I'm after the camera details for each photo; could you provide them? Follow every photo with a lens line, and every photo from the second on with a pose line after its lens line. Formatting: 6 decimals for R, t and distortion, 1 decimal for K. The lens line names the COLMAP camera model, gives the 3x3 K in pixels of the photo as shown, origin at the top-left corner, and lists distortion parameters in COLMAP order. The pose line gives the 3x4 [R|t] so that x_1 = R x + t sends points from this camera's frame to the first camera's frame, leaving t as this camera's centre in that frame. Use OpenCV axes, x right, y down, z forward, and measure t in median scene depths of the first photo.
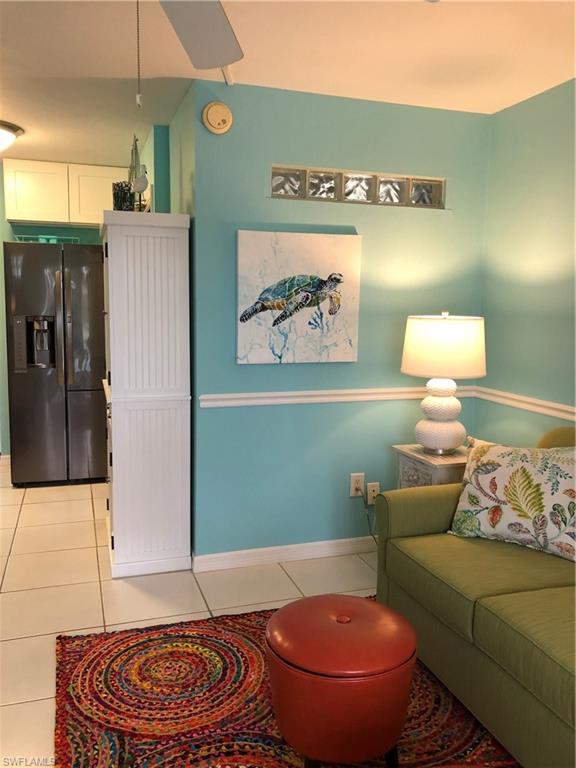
lens RADIAL K [[630.1, 0, 285.6], [0, 630.1, 383.5], [0, 0, 1]] dist [0.024619, 0.002209]
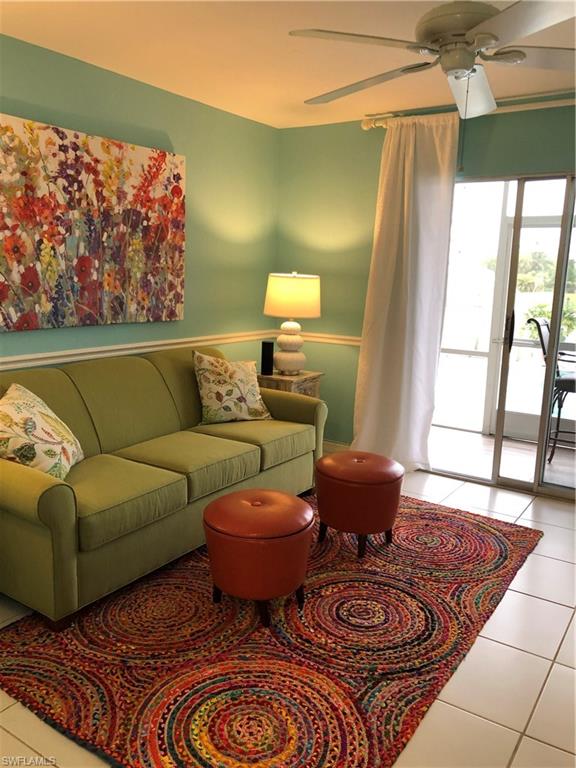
lens RADIAL K [[630.1, 0, 284.6], [0, 630.1, 385.3], [0, 0, 1]] dist [0.024619, 0.002209]
pose [[-0.609120, -0.166093, 0.775490, -0.853165], [0.077542, 0.960666, 0.266660, -0.200723], [-0.789278, 0.222562, -0.572282, 1.500247]]
